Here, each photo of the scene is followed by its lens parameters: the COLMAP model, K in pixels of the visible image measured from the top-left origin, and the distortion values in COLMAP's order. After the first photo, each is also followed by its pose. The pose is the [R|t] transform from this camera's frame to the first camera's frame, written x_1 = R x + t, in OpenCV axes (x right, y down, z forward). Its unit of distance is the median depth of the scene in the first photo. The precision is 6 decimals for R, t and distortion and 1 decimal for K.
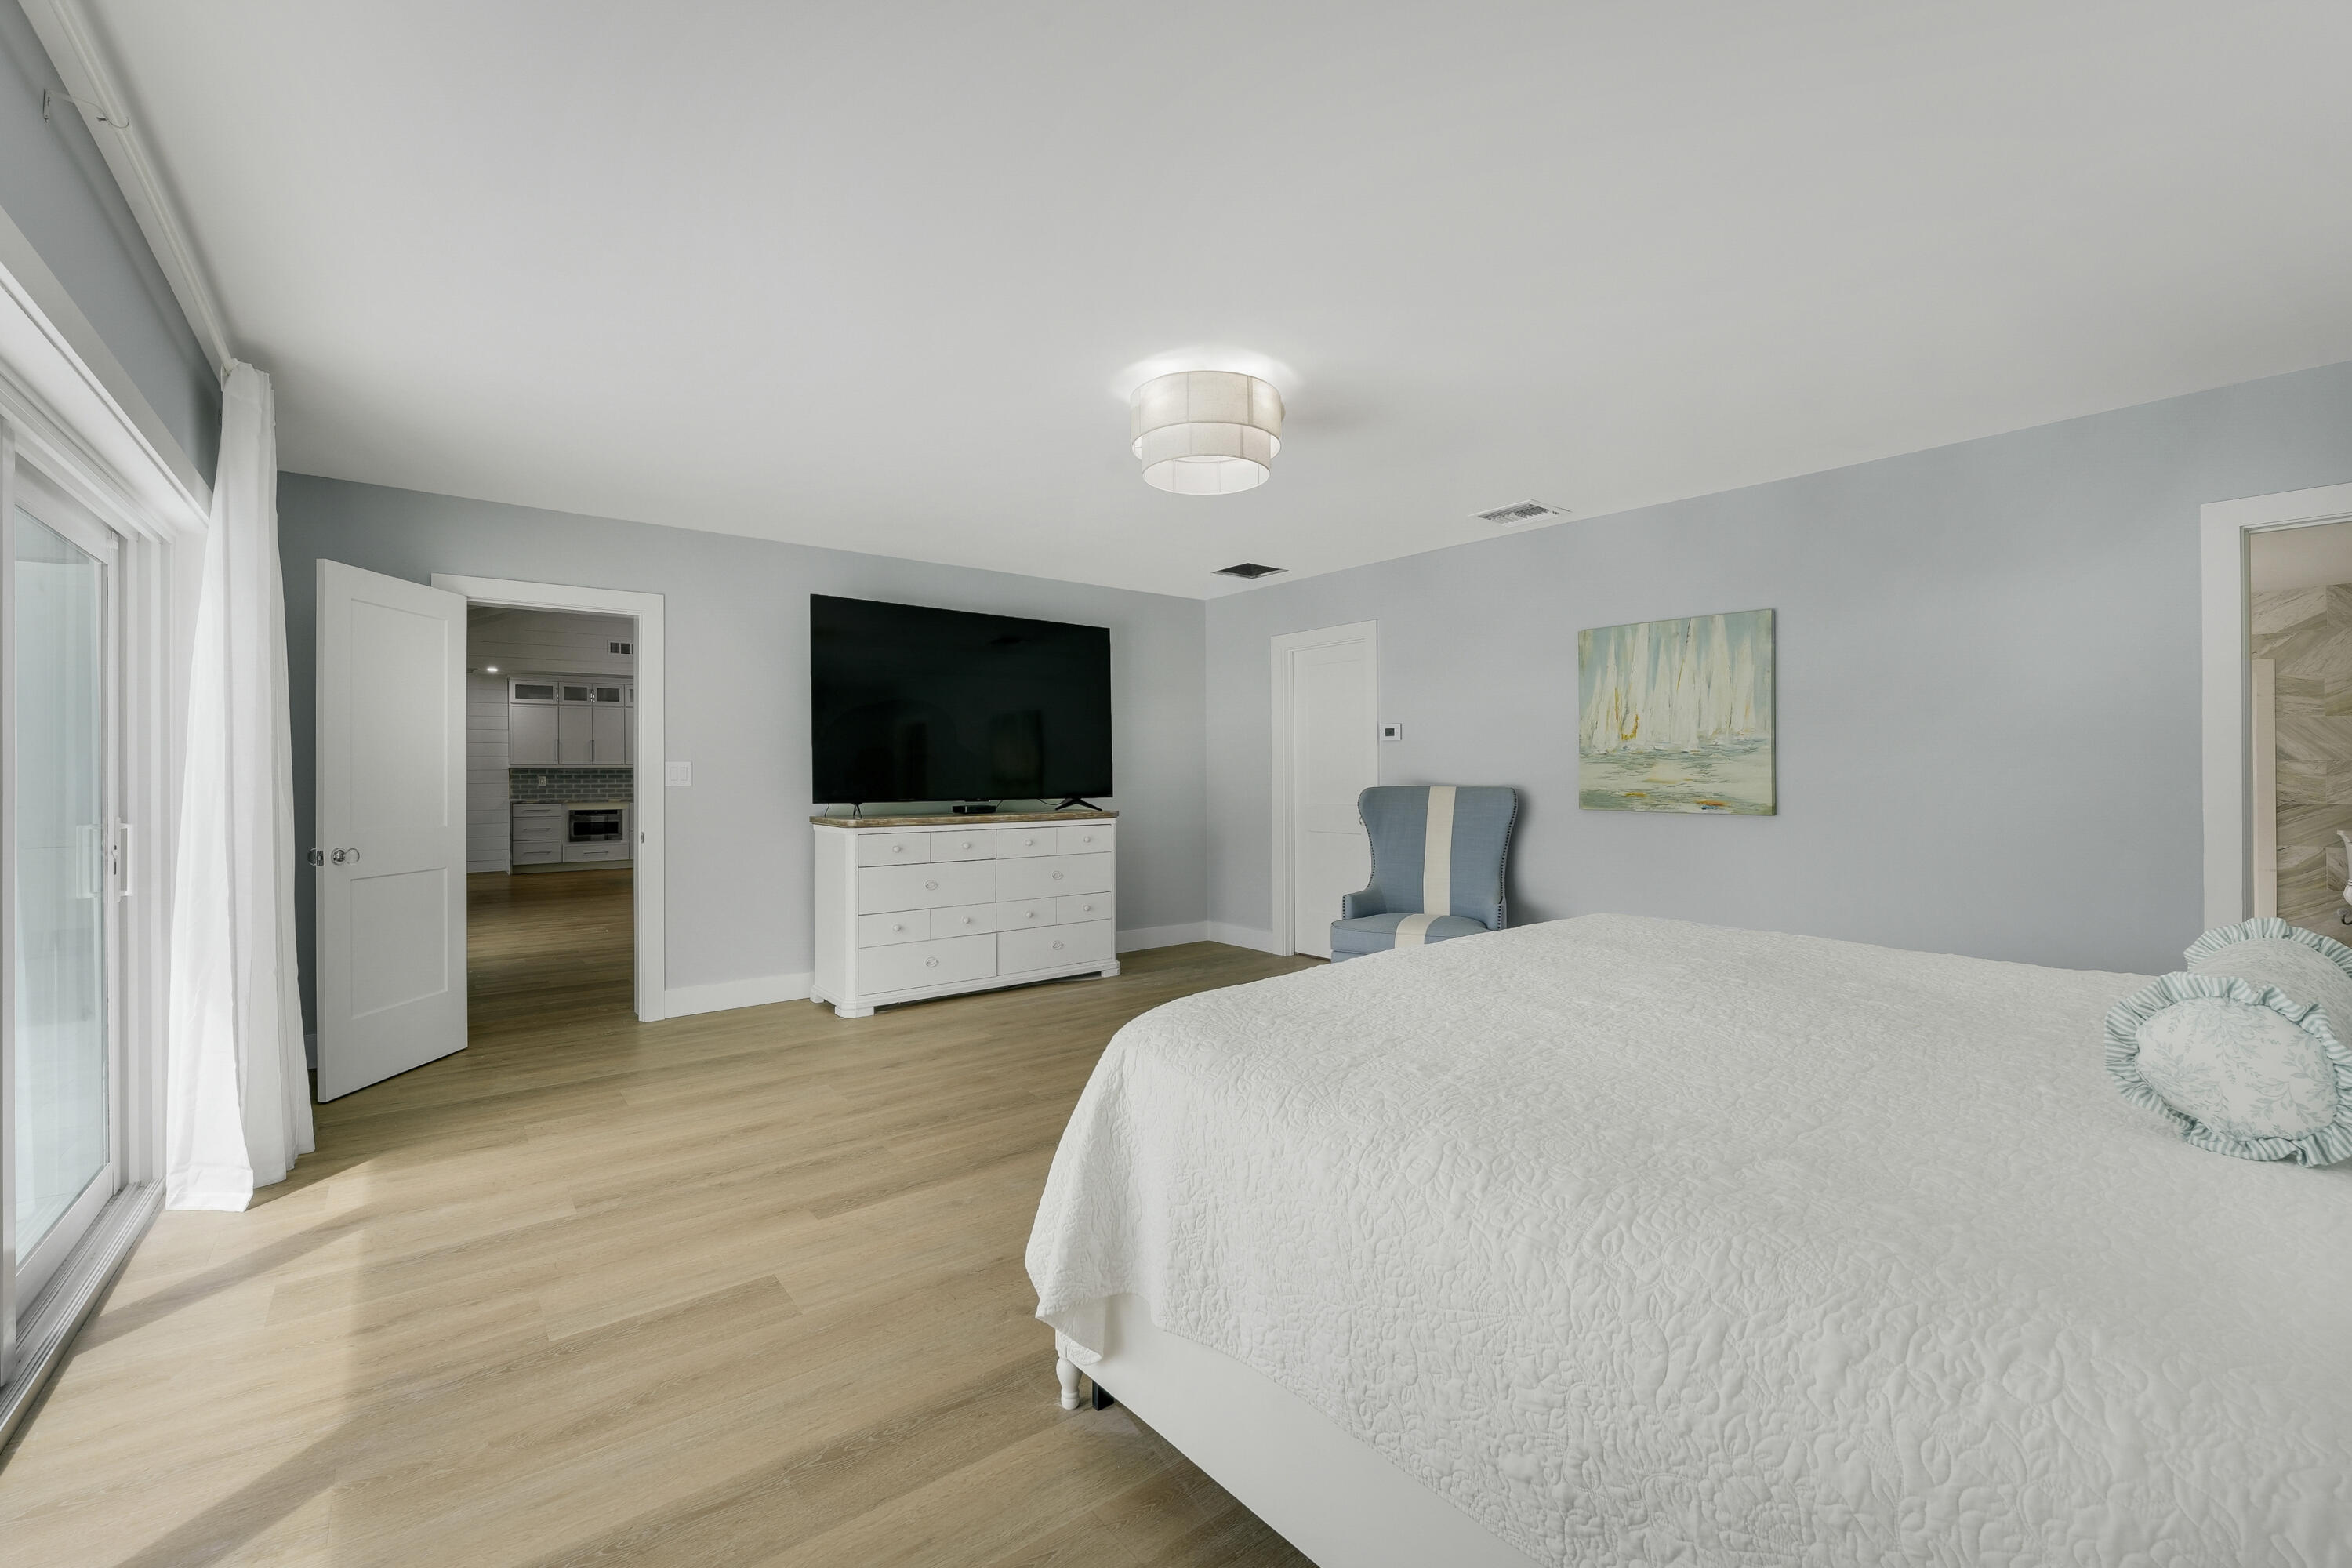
lens RADIAL K [[961.1, 0, 1170.4], [0, 961.1, 773.0], [0, 0, 1]] dist [0.016604, 0.000338]
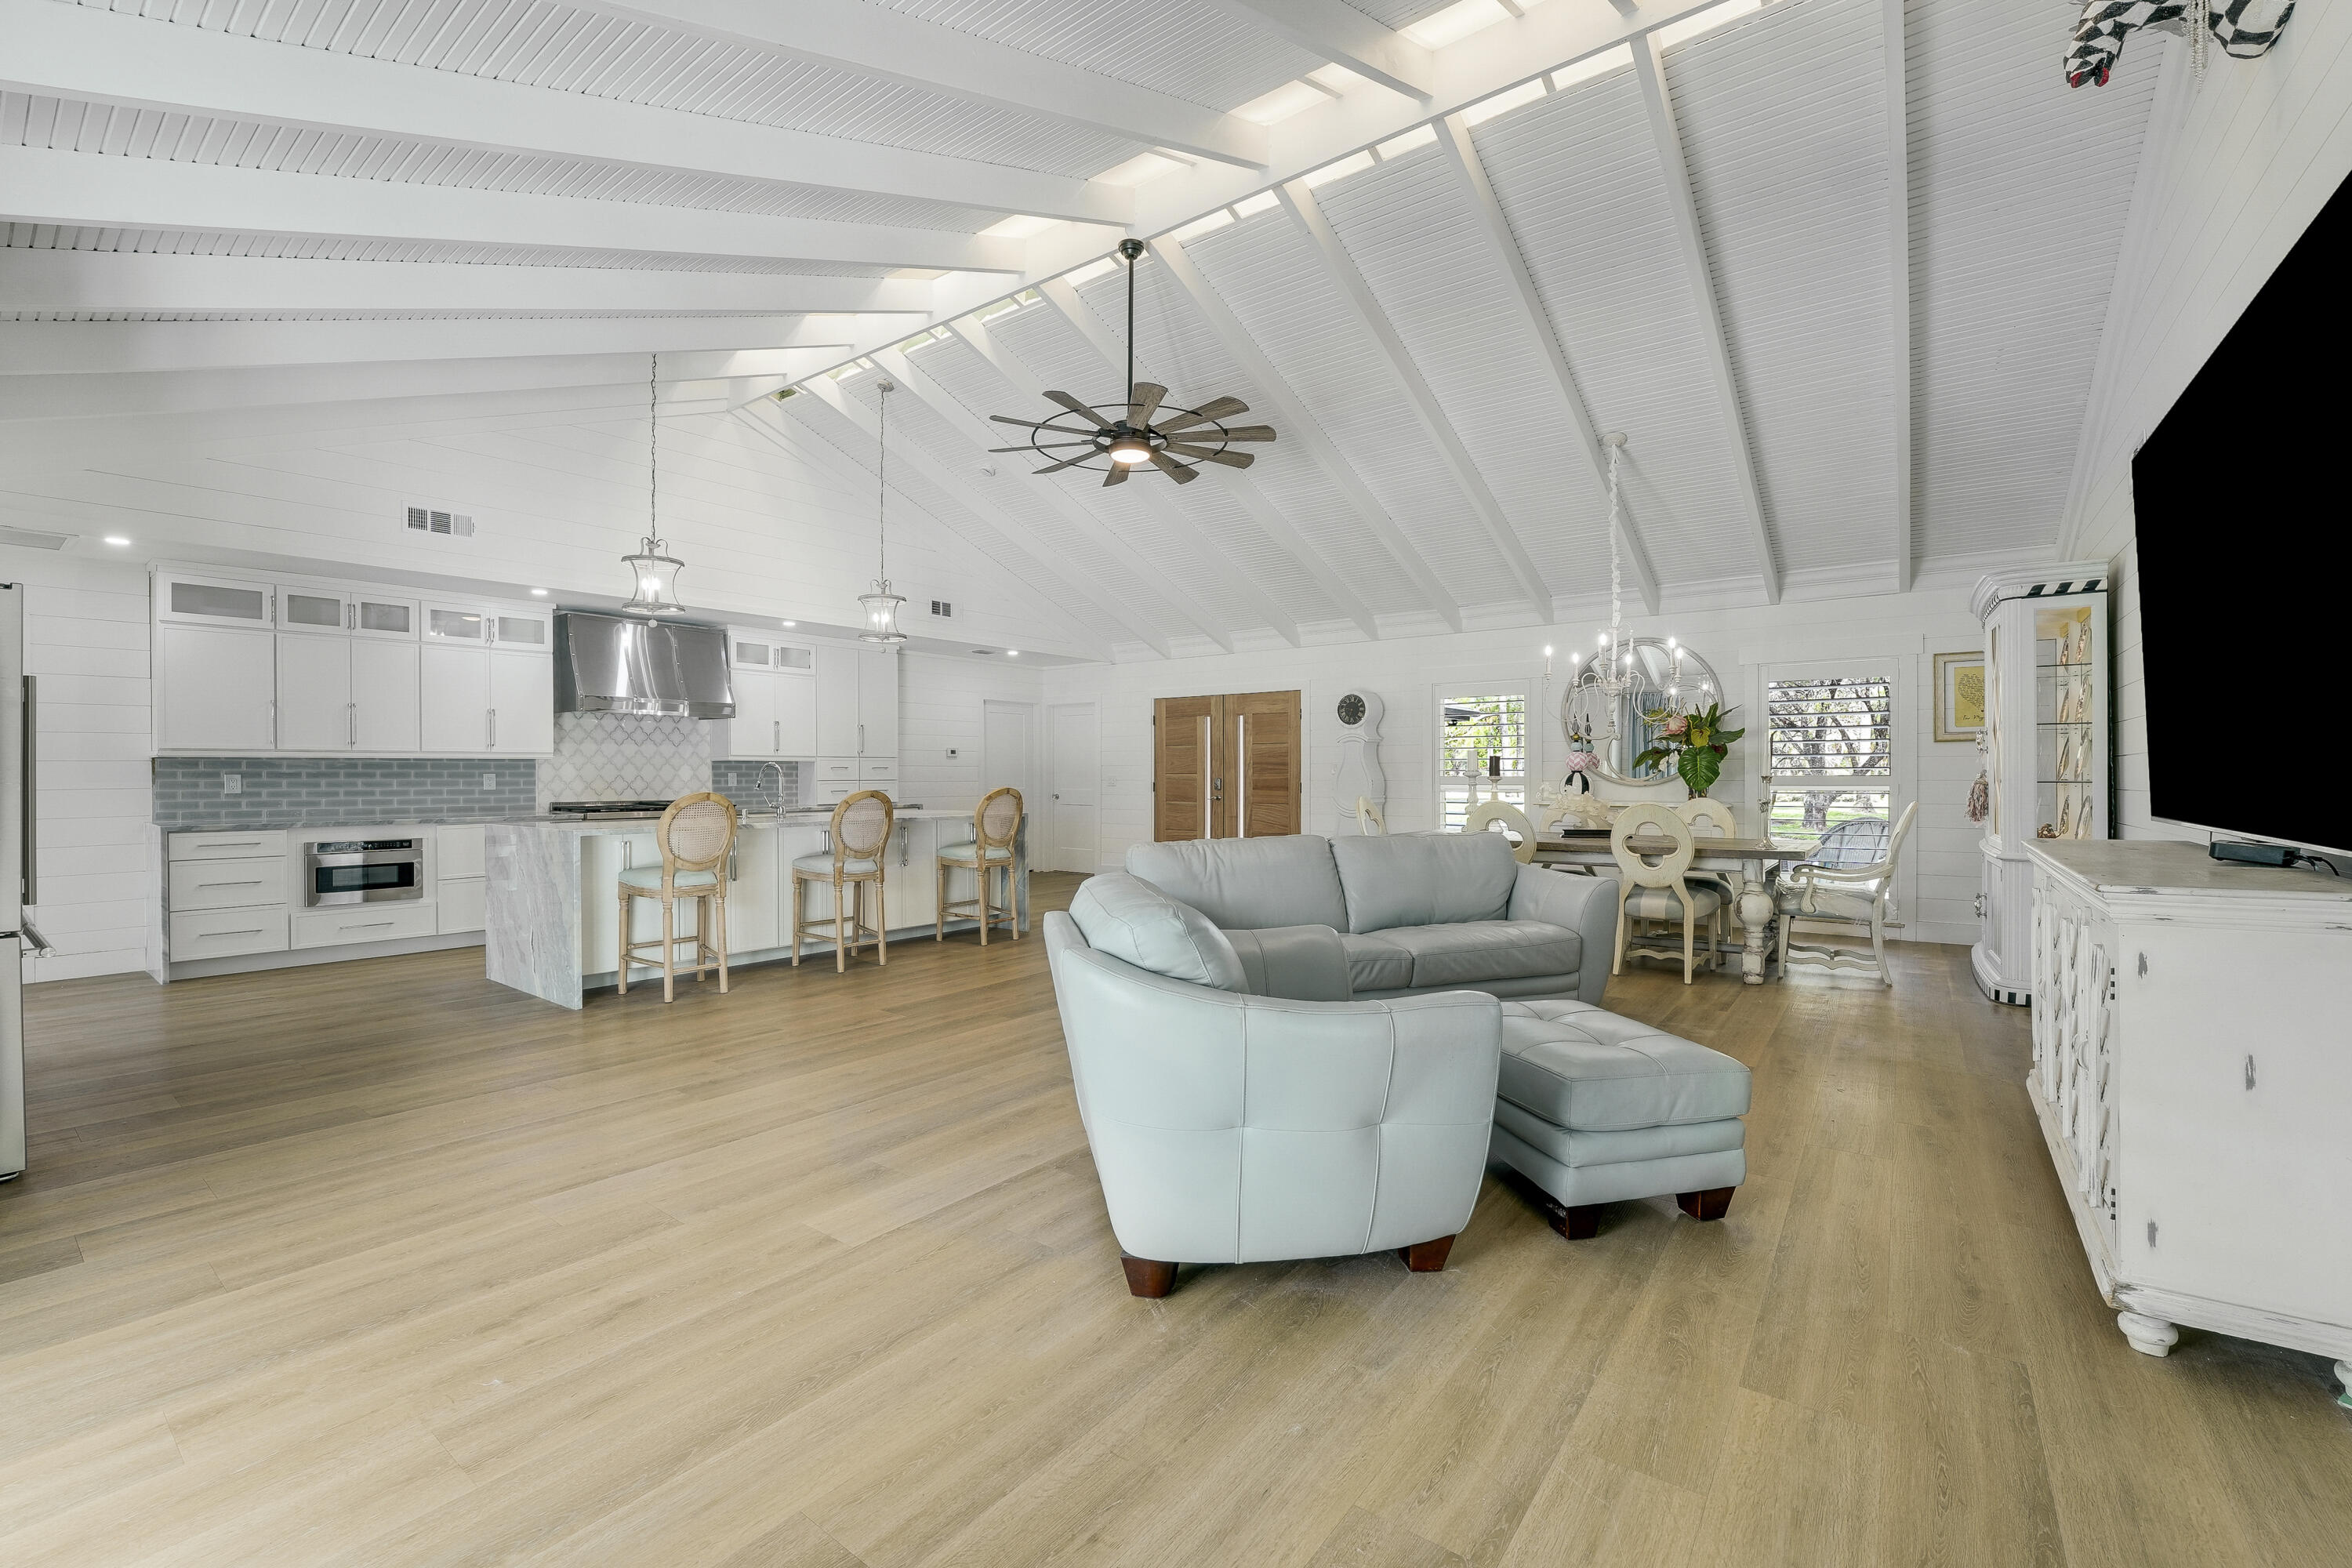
lens RADIAL K [[961.1, 0, 1170.4], [0, 961.1, 773.0], [0, 0, 1]] dist [0.016604, 0.000338]
pose [[0.966868, -0.003458, 0.255252, -0.147887], [0.001171, 0.999958, 0.009113, -0.000695], [-0.255273, -0.008512, 0.966832, 0.186372]]
